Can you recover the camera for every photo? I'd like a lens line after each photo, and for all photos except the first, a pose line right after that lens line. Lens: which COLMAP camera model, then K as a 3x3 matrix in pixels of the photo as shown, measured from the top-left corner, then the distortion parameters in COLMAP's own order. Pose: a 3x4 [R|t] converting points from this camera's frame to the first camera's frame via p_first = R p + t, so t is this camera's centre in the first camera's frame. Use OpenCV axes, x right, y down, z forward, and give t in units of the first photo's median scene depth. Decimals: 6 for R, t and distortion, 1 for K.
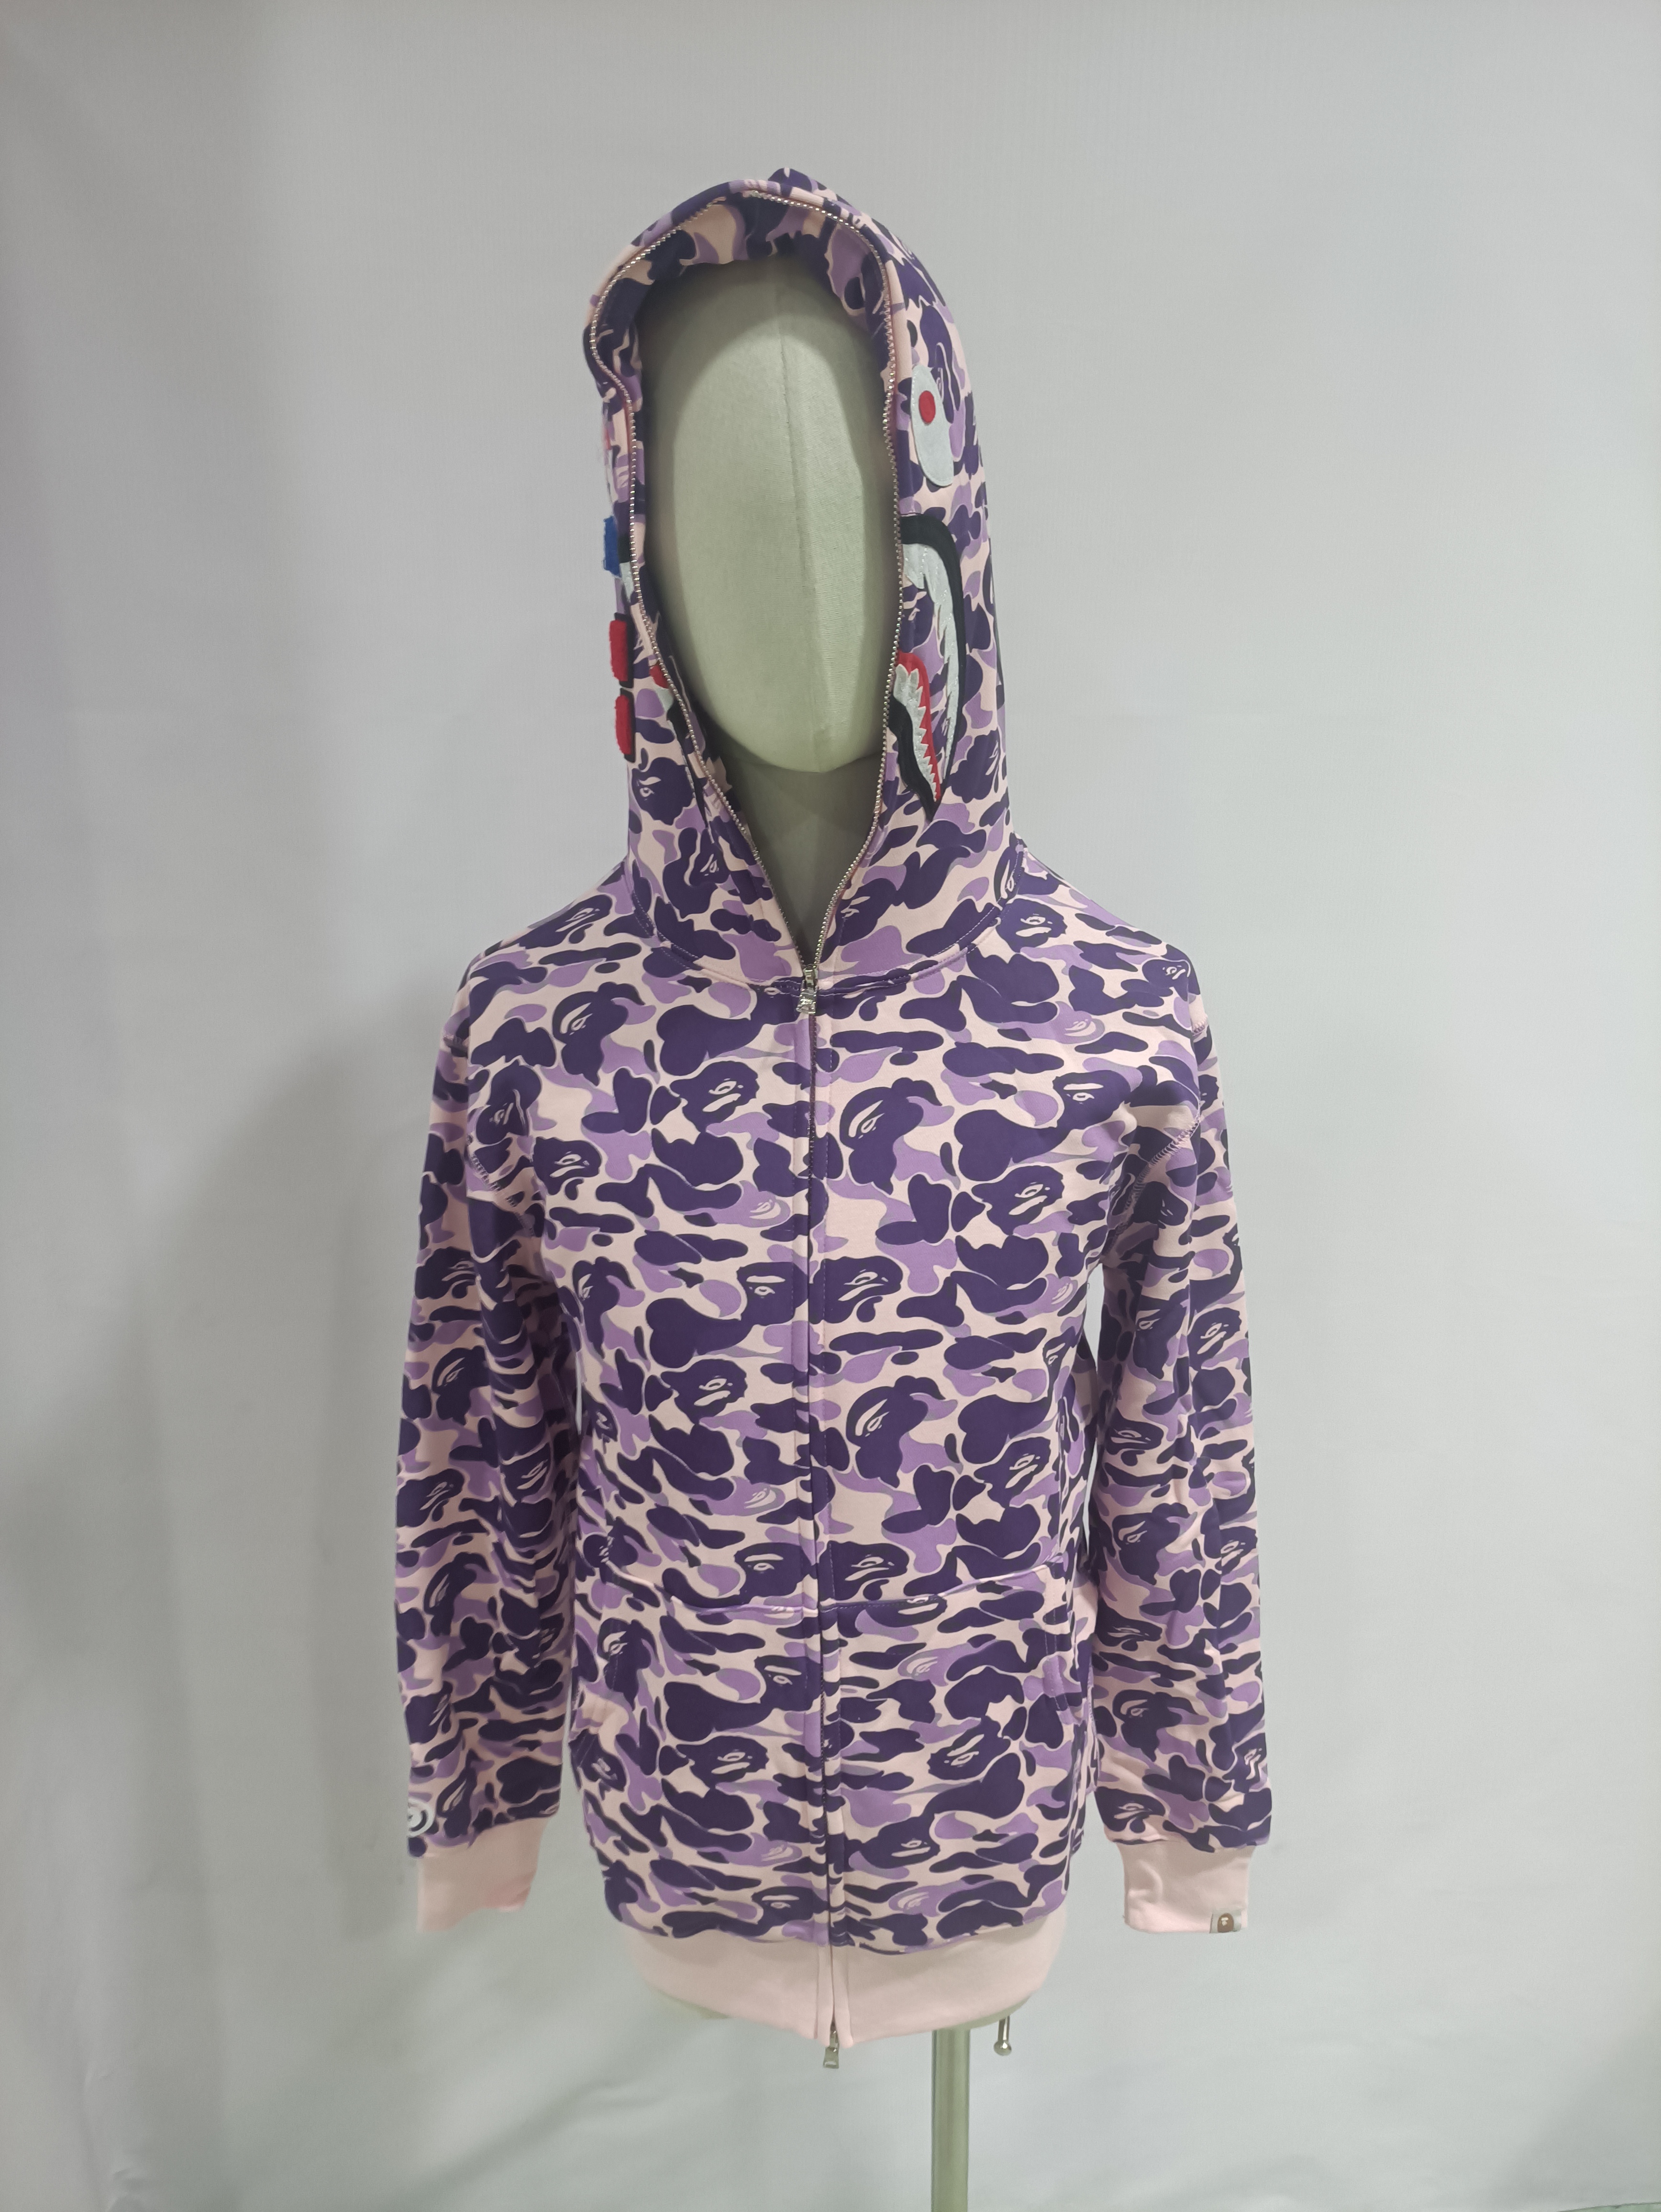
lens RADIAL K [[1774.0, 0, 736.4], [0, 1774.0, 1159.5], [0, 0, 1]] dist [0.151429, -0.437745]
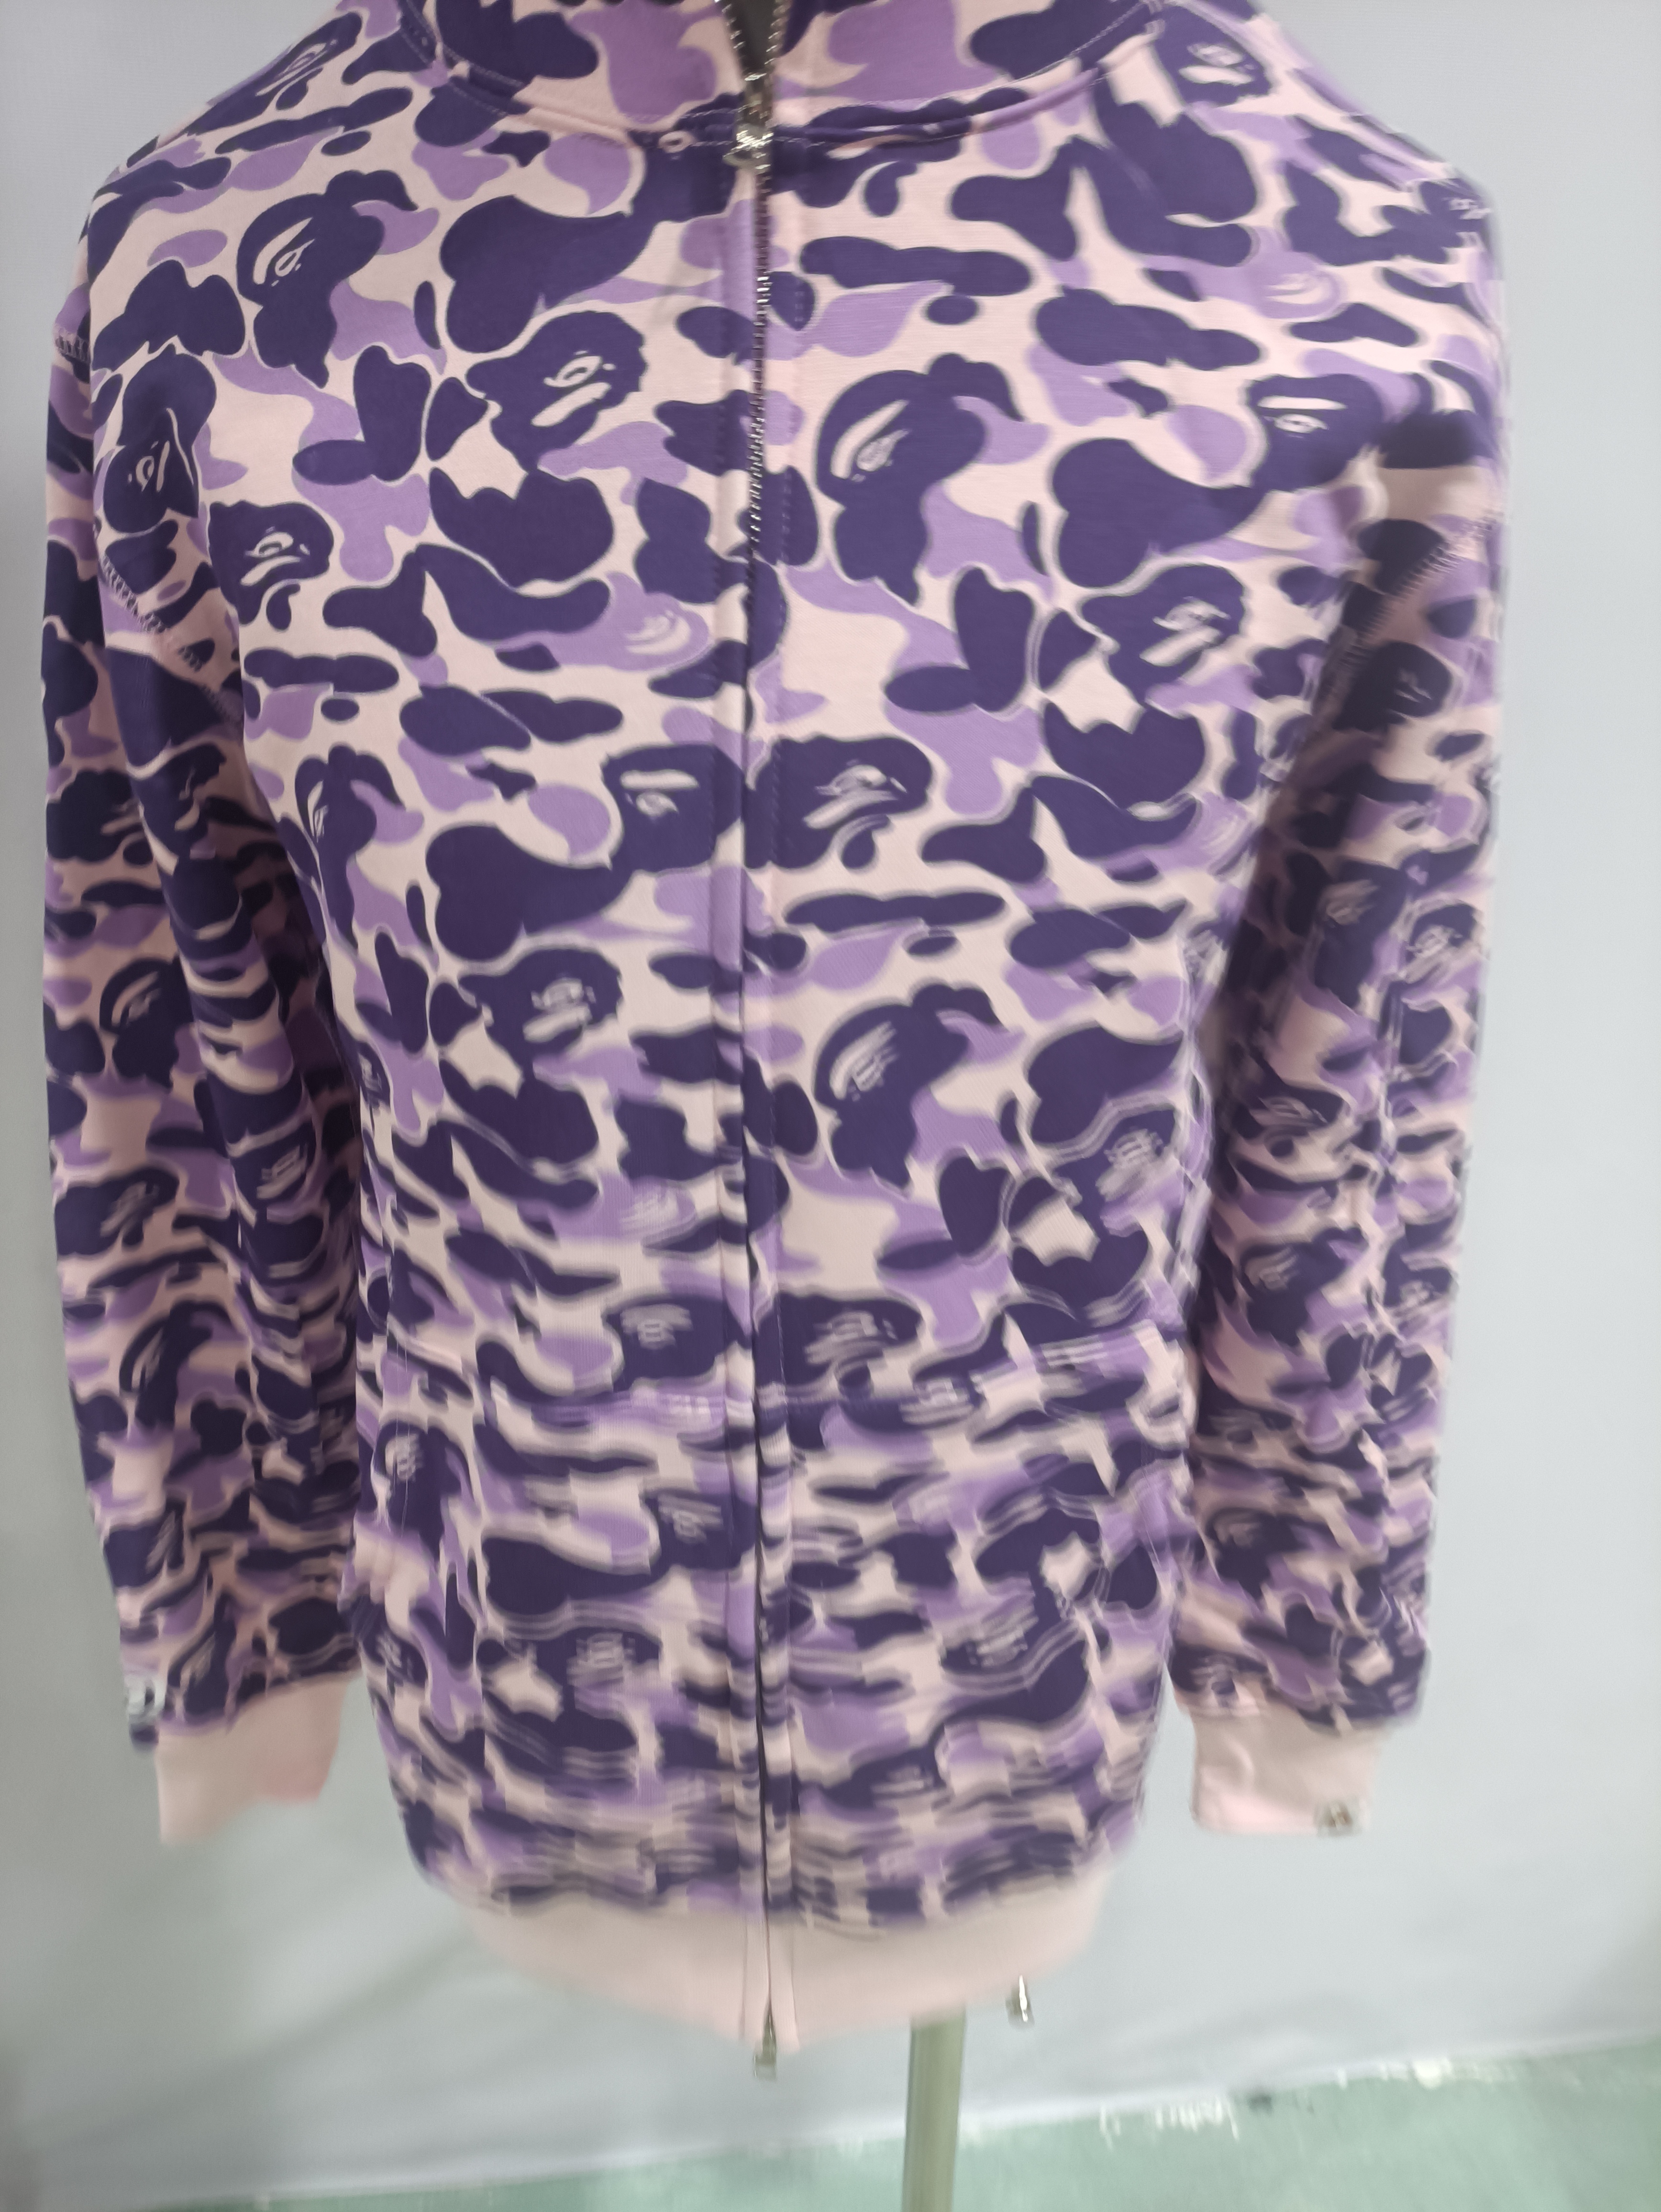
lens RADIAL K [[1783.2, 0, 898.2], [0, 1783.2, 1116.3], [0, 0, 1]] dist [0.045662, -0.097622]
pose [[0.993595, 0.013464, 0.112199, 0.026492], [-0.027527, 0.991806, 0.124749, 0.091257], [-0.109600, -0.127039, 0.985824, 0.459854]]
